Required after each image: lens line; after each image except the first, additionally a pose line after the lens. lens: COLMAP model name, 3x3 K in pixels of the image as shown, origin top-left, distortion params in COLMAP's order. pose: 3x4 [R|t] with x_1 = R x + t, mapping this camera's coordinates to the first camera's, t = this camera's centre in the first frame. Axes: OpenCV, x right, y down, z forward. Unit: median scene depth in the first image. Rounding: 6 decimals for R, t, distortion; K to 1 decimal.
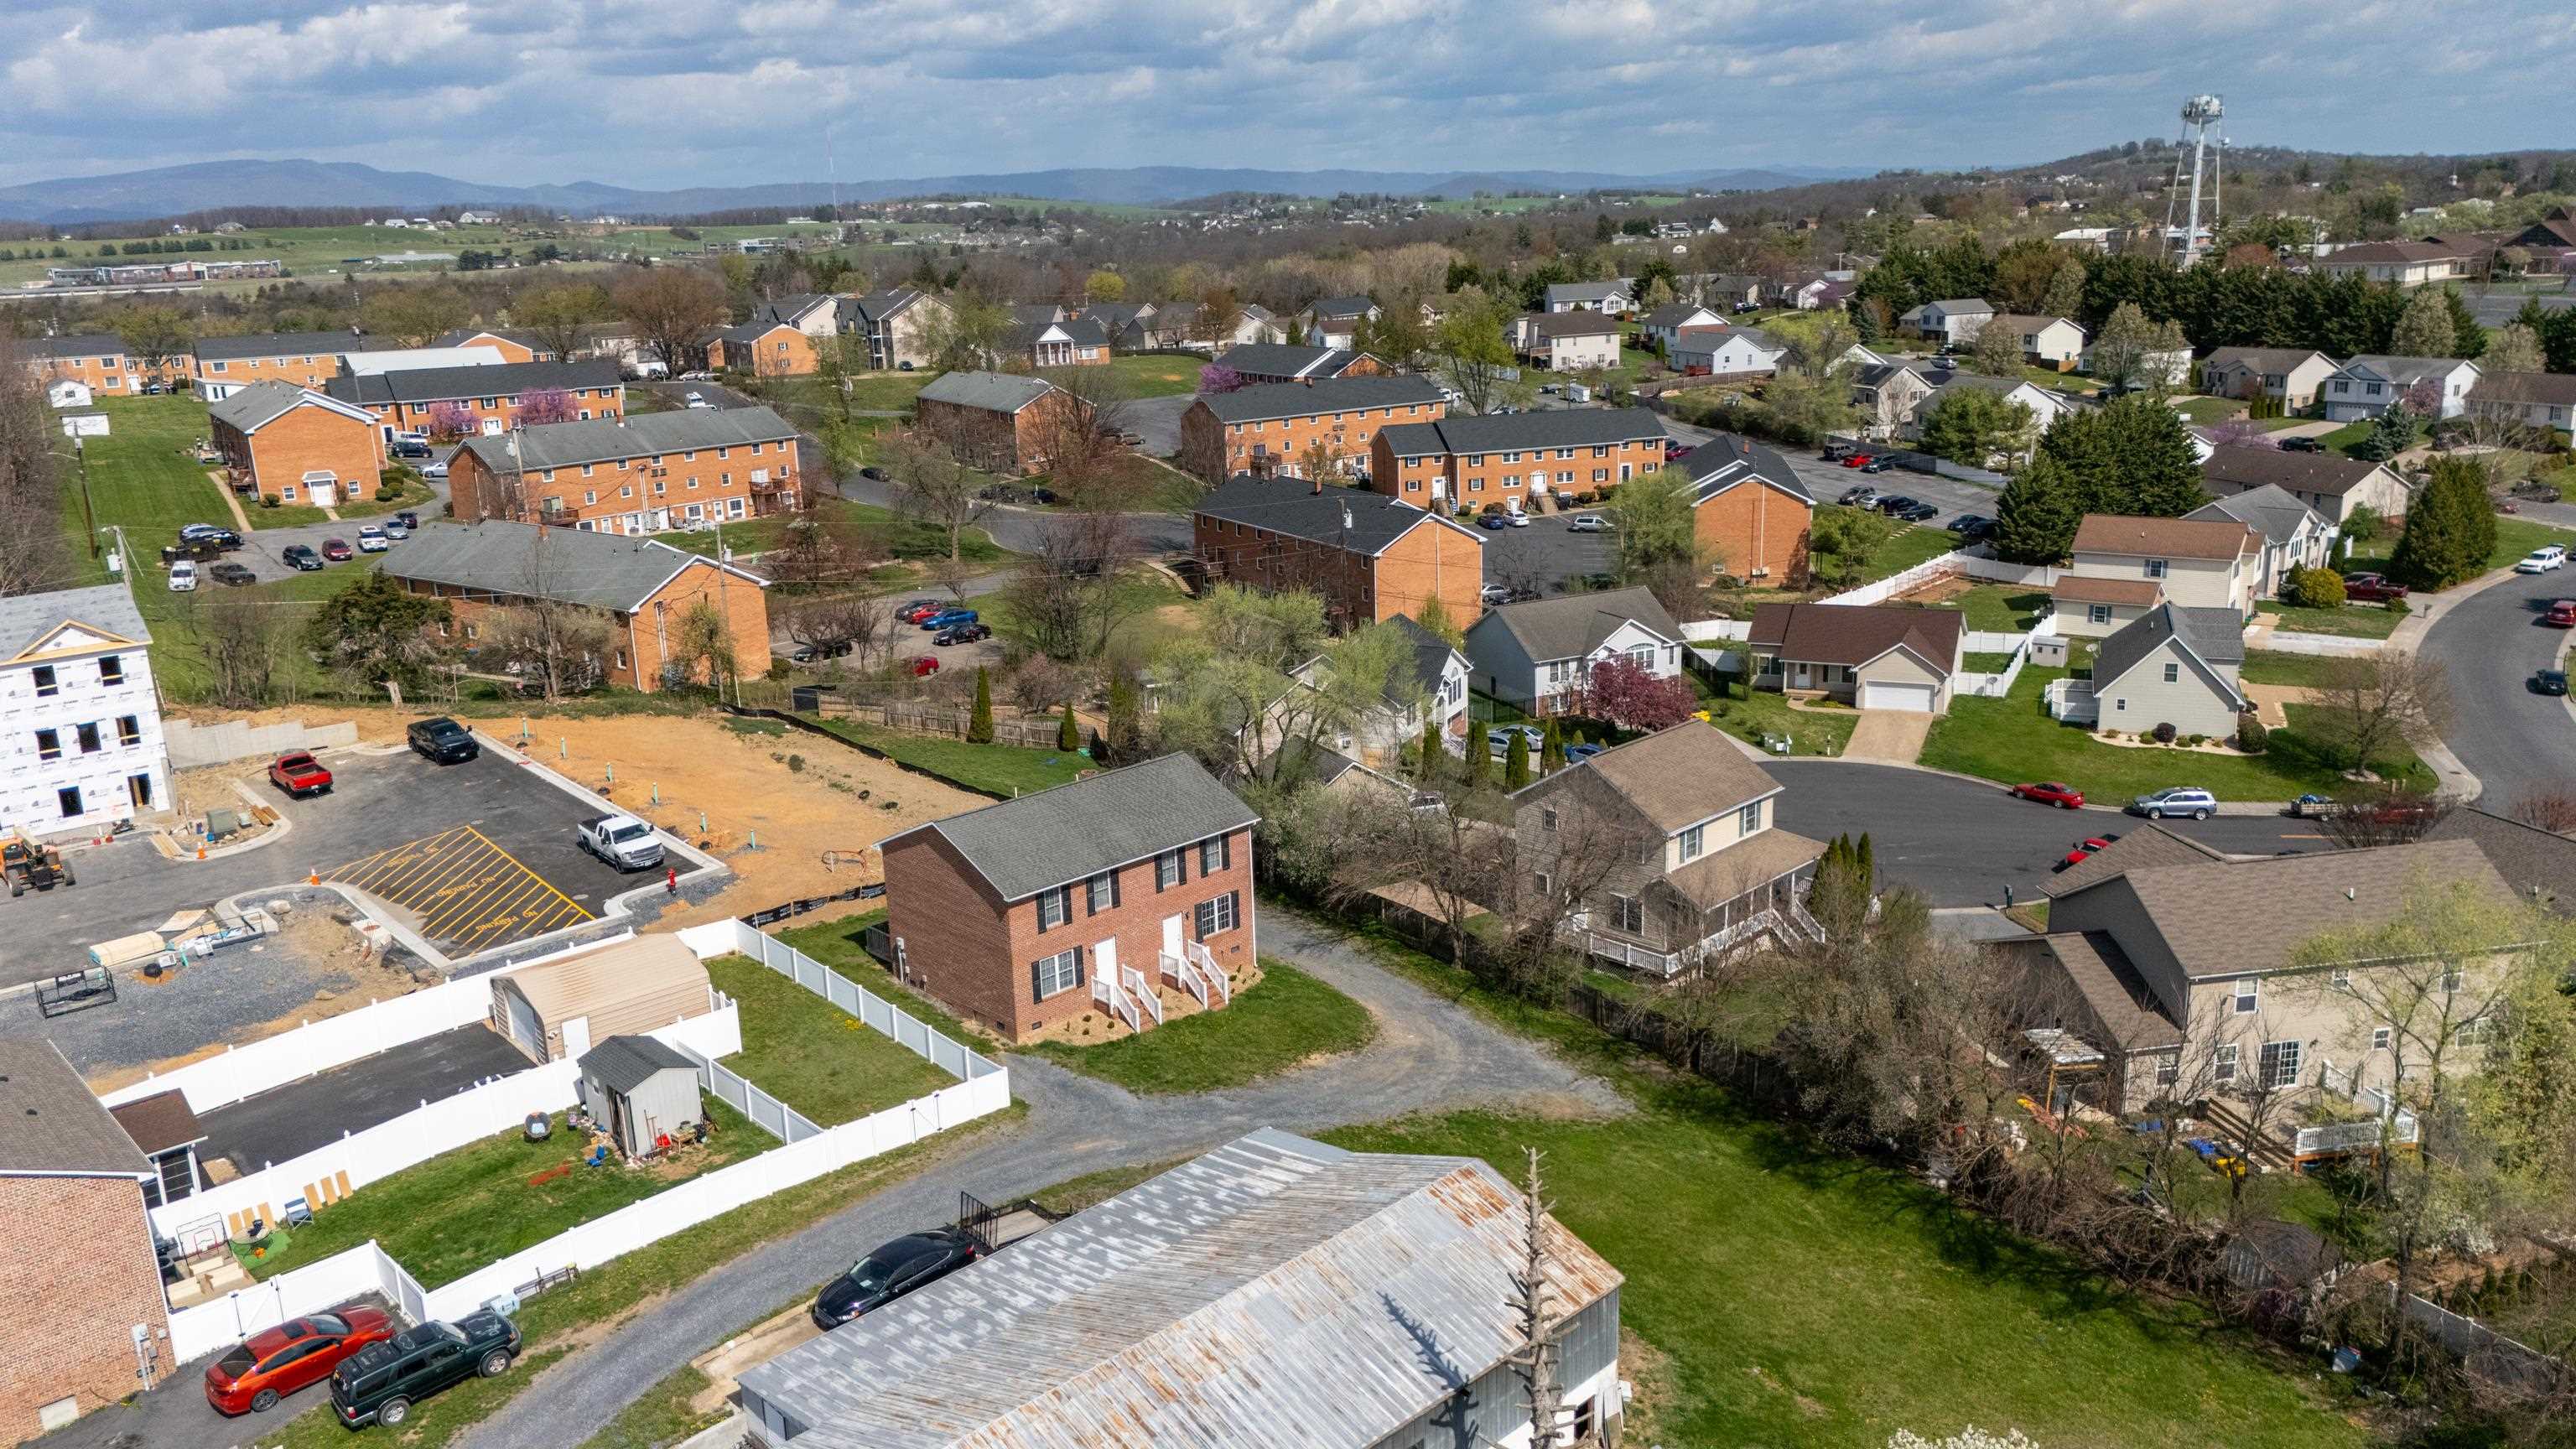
lens RADIAL K [[1898.3, 0, 1290.9], [0, 1898.3, 709.9], [0, 0, 1]] dist [0.086139, -0.099055]
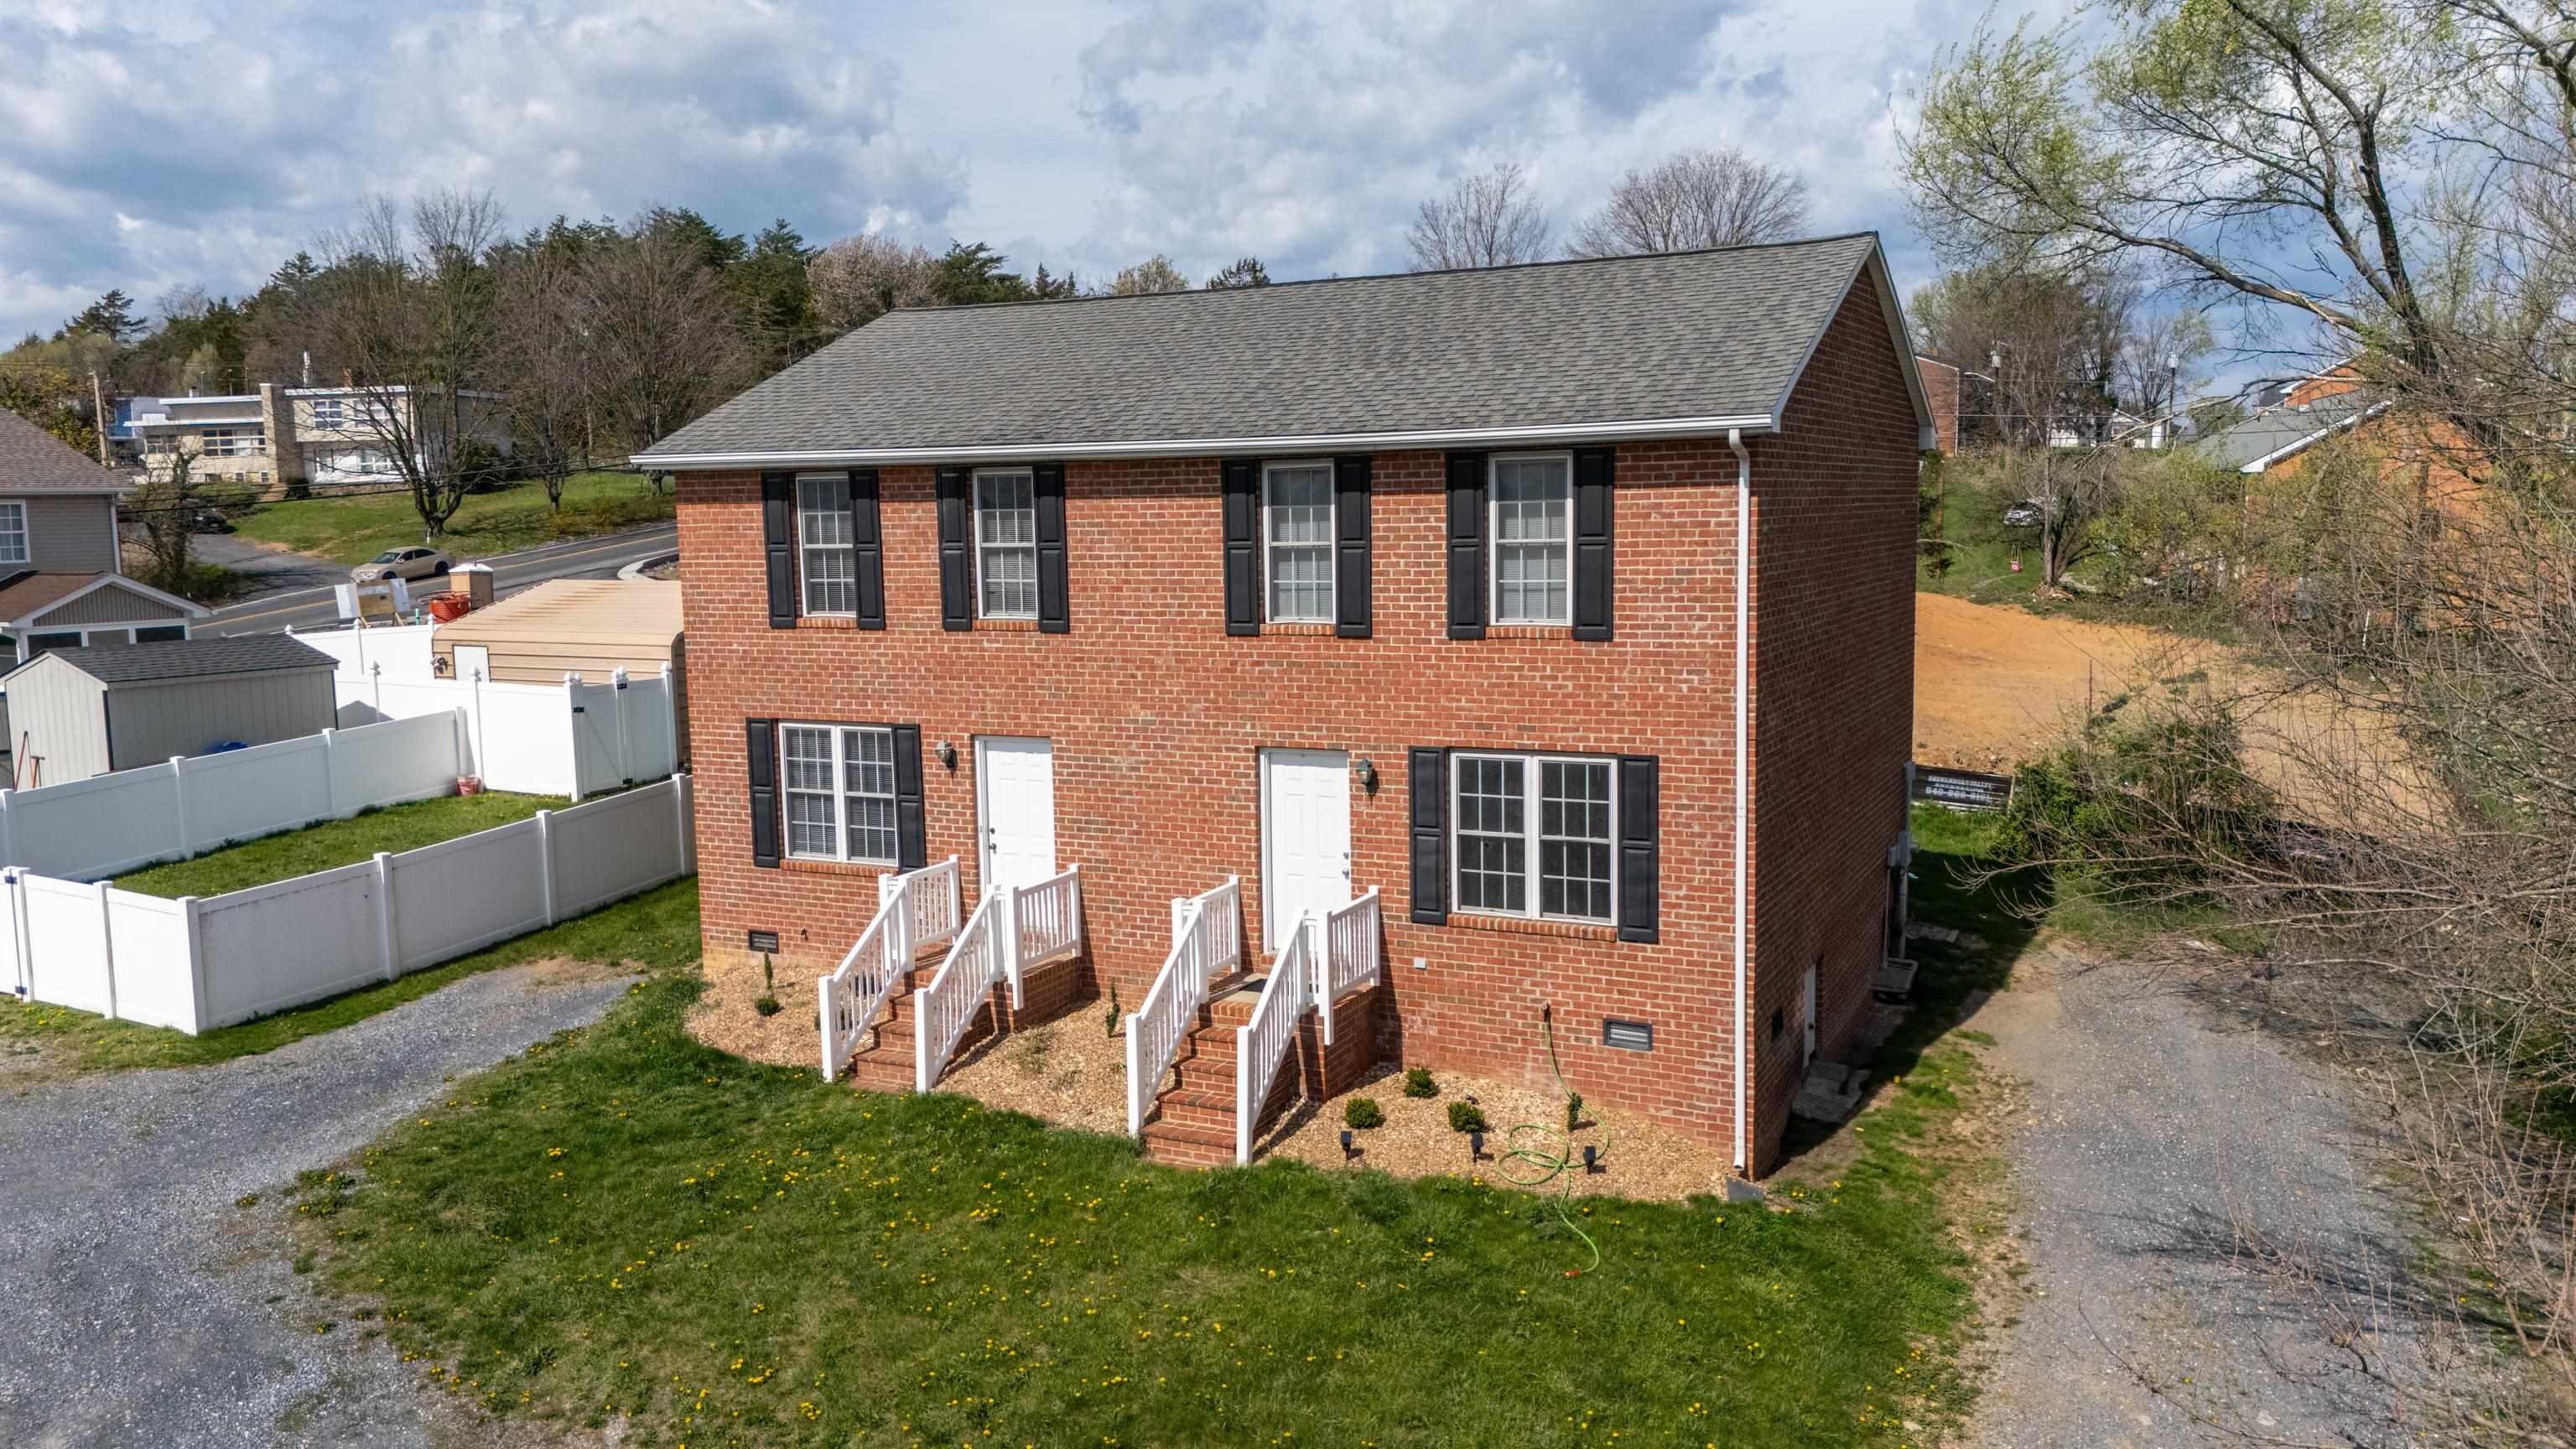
lens RADIAL K [[1899.6, 0, 1290.7], [0, 1899.6, 723.0], [0, 0, 1]] dist [0.076217, -0.075172]
pose [[0.346003, 0.134875, -0.928488, 0.159667], [-0.231126, 0.971369, 0.054974, 0.090057], [0.909320, 0.195577, 0.367270, 0.895400]]
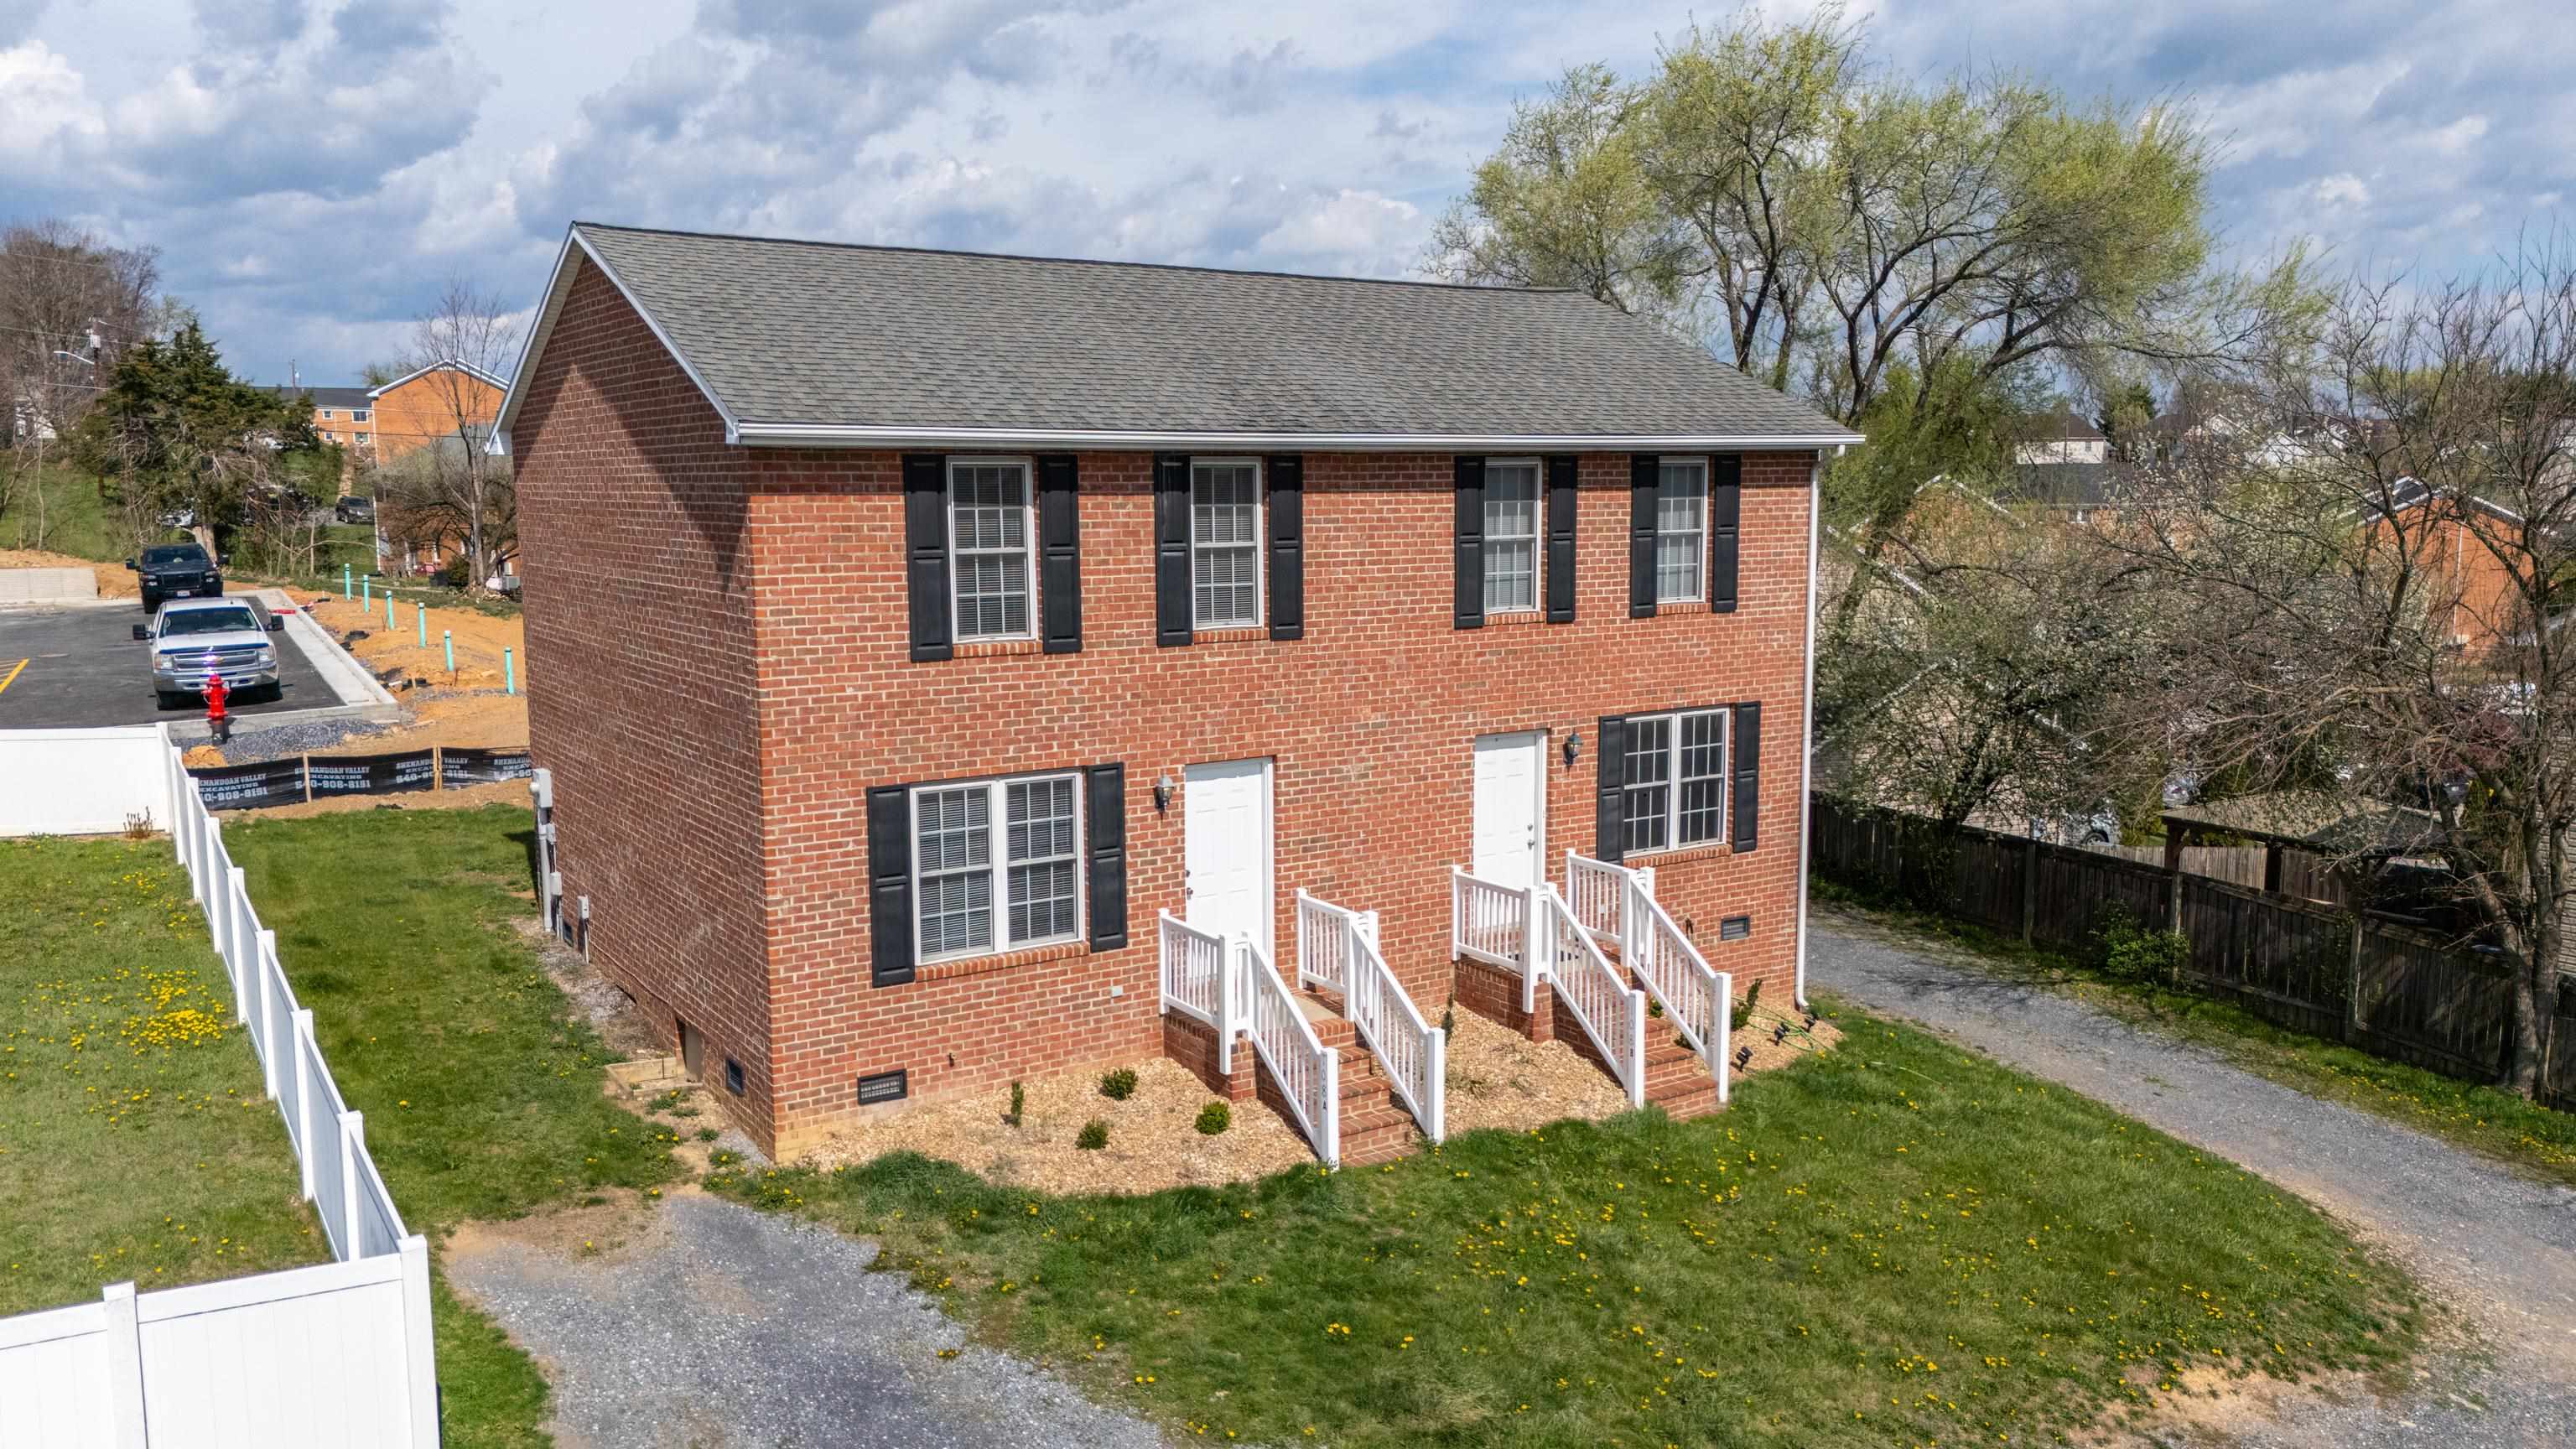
lens RADIAL K [[1894.9, 0, 1289.6], [0, 1894.9, 721.3], [0, 0, 1]] dist [0.062873, -0.046769]
pose [[0.983045, 0.051773, -0.175906, -0.046510], [-0.073323, 0.990266, -0.118308, 0.136595], [0.168069, 0.129200, 0.977272, 0.733943]]
